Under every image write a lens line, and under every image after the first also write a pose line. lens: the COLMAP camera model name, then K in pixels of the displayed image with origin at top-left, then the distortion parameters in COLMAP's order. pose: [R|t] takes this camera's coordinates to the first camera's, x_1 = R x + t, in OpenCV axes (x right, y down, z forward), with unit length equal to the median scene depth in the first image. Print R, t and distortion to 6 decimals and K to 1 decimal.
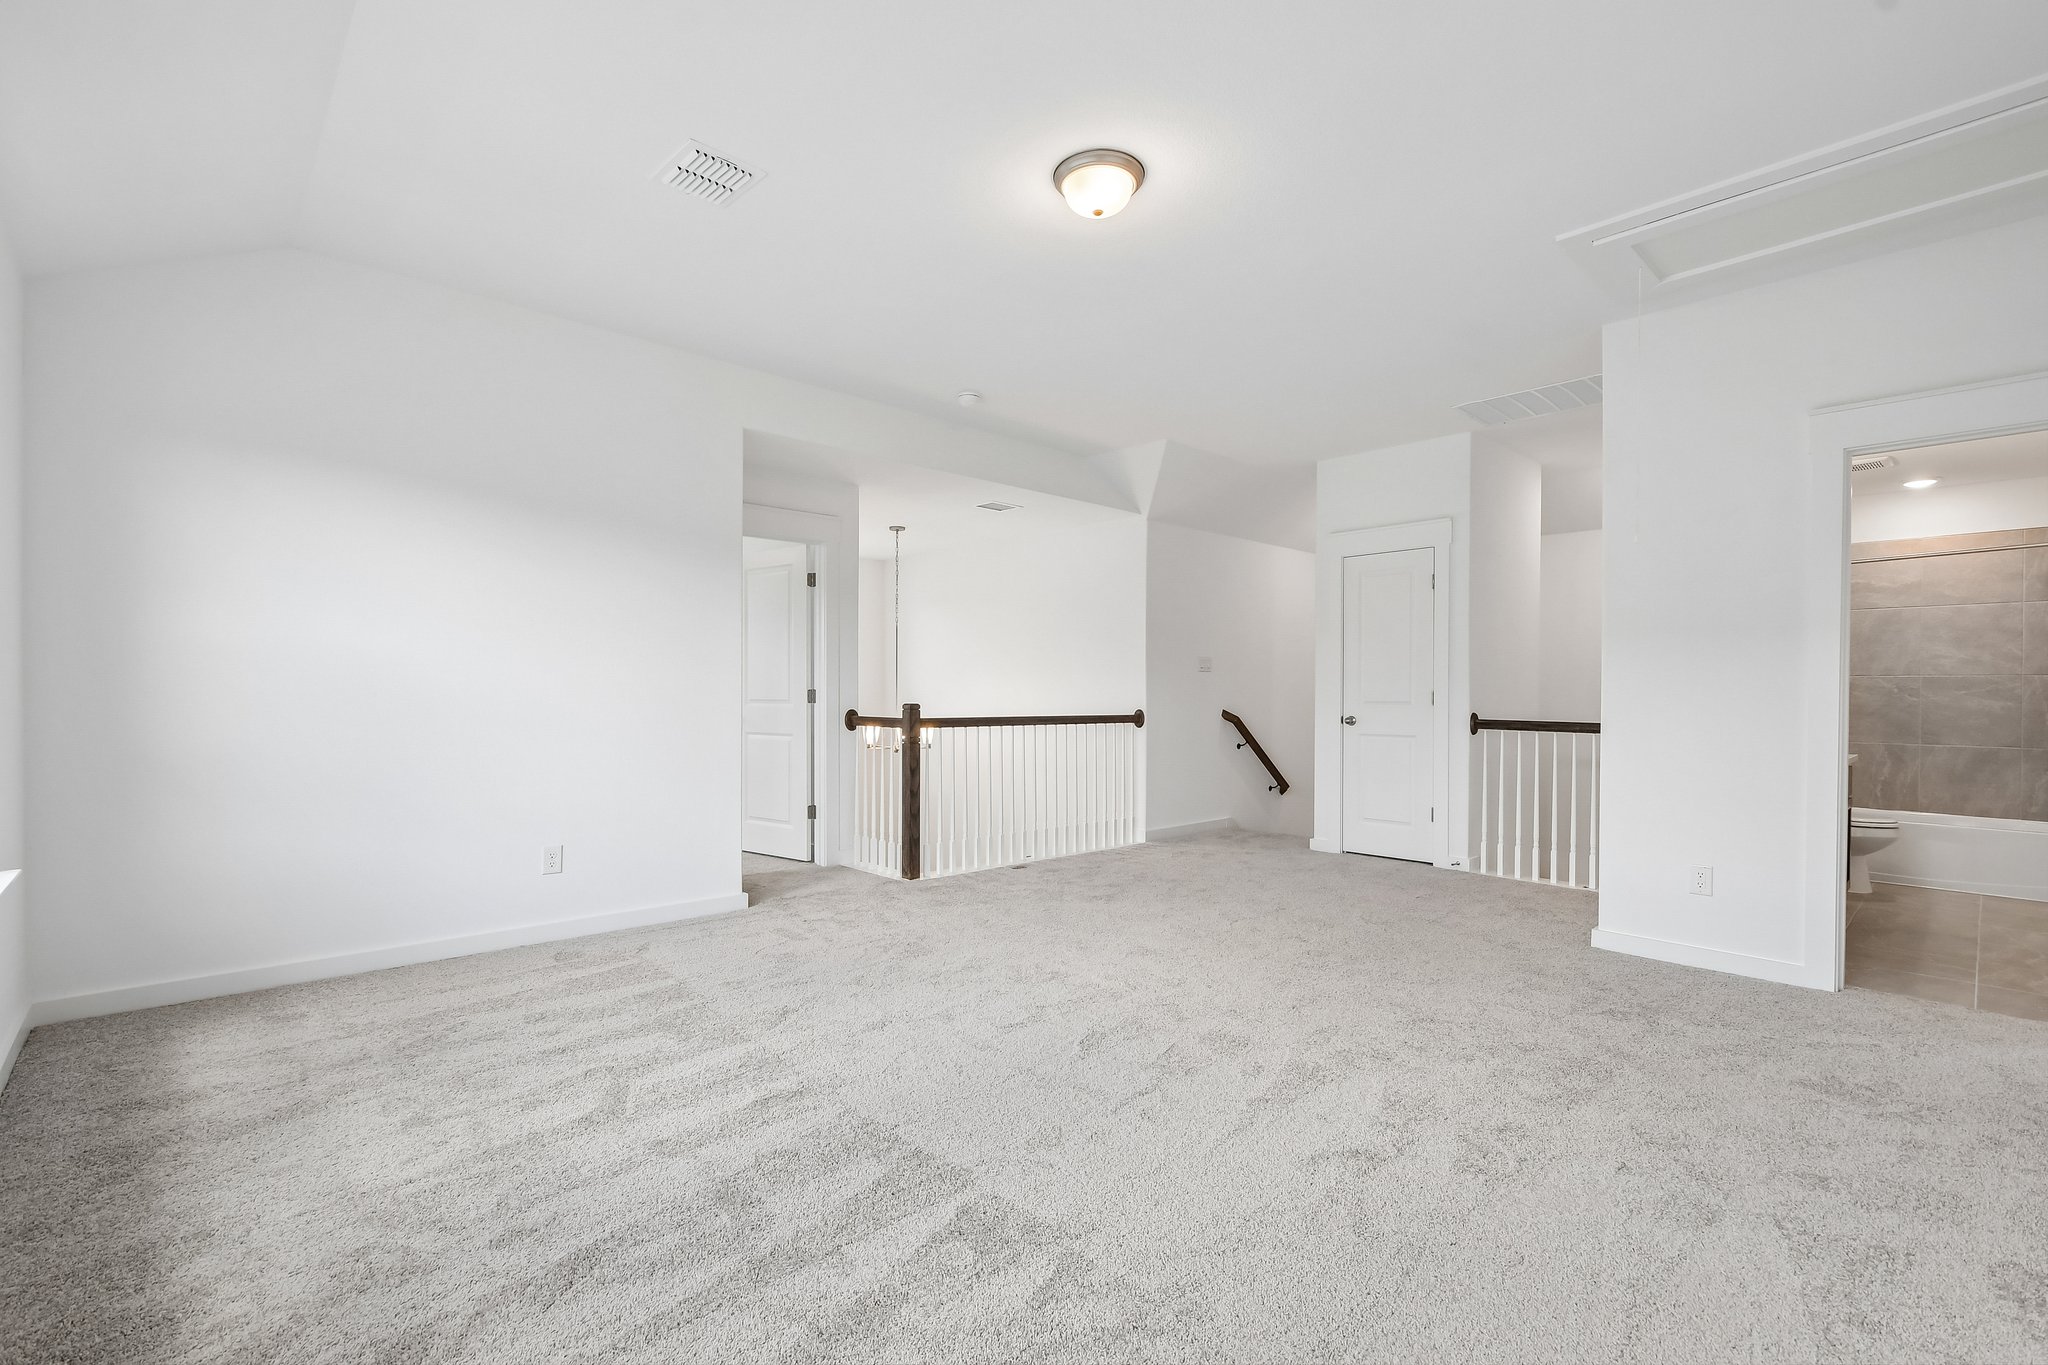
lens RADIAL K [[898.3, 0, 1018.2], [0, 898.3, 697.7], [0, 0, 1]] dist [-0.001338, -0.000976]
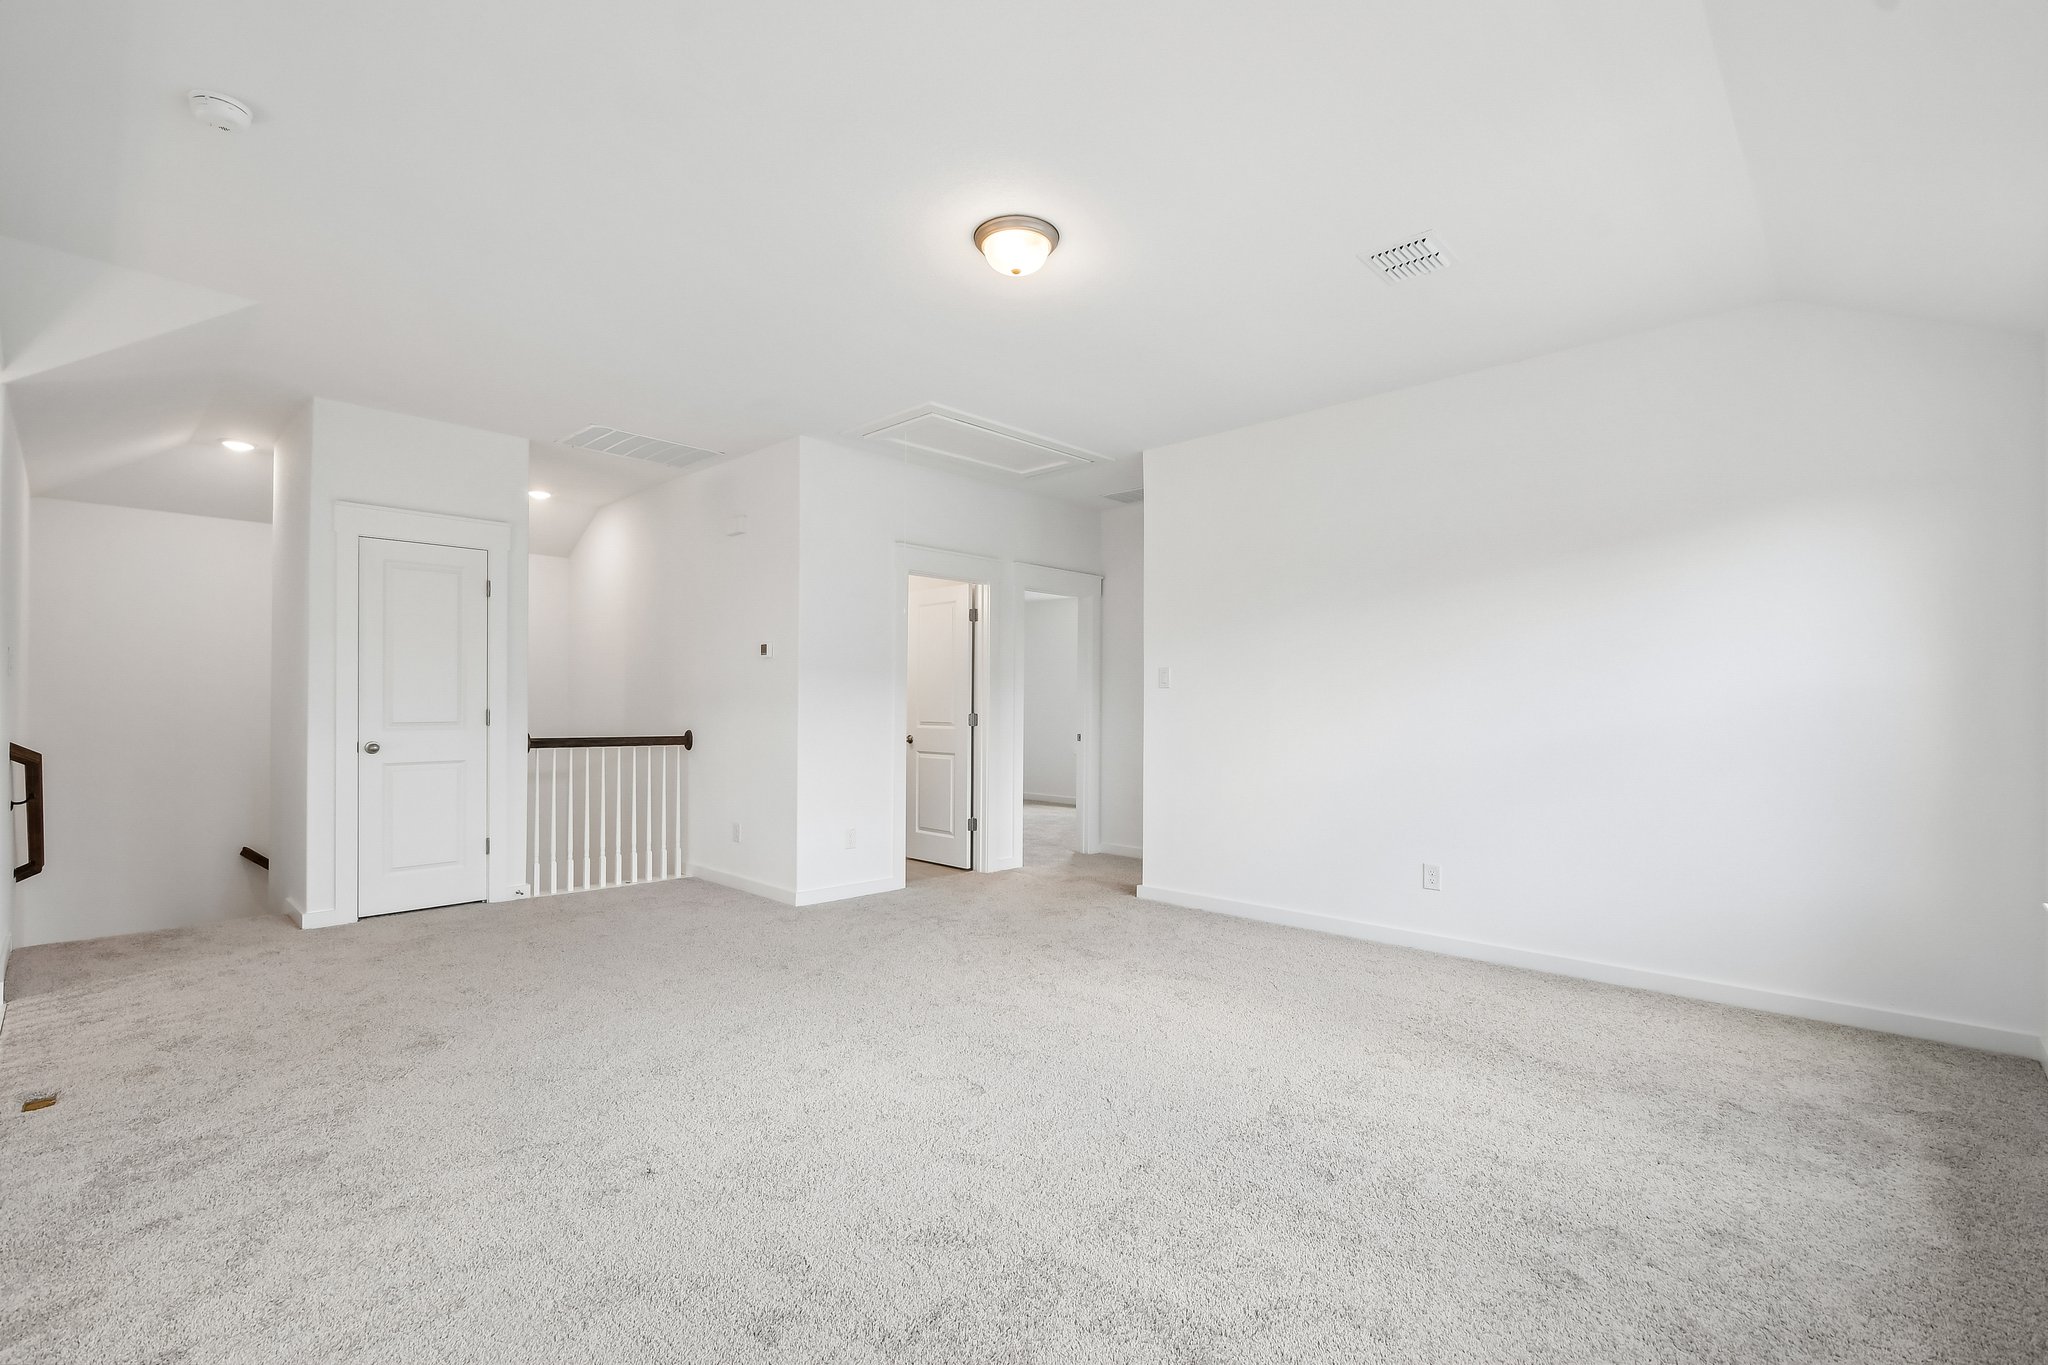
lens RADIAL K [[898.3, 0, 1018.2], [0, 898.3, 697.7], [0, 0, 1]] dist [-0.001338, -0.000976]
pose [[-0.058720, 0.004773, 0.998263, -0.923667], [0.005191, 0.999977, -0.004476, -0.024785], [-0.998261, 0.004919, -0.058743, 1.013894]]
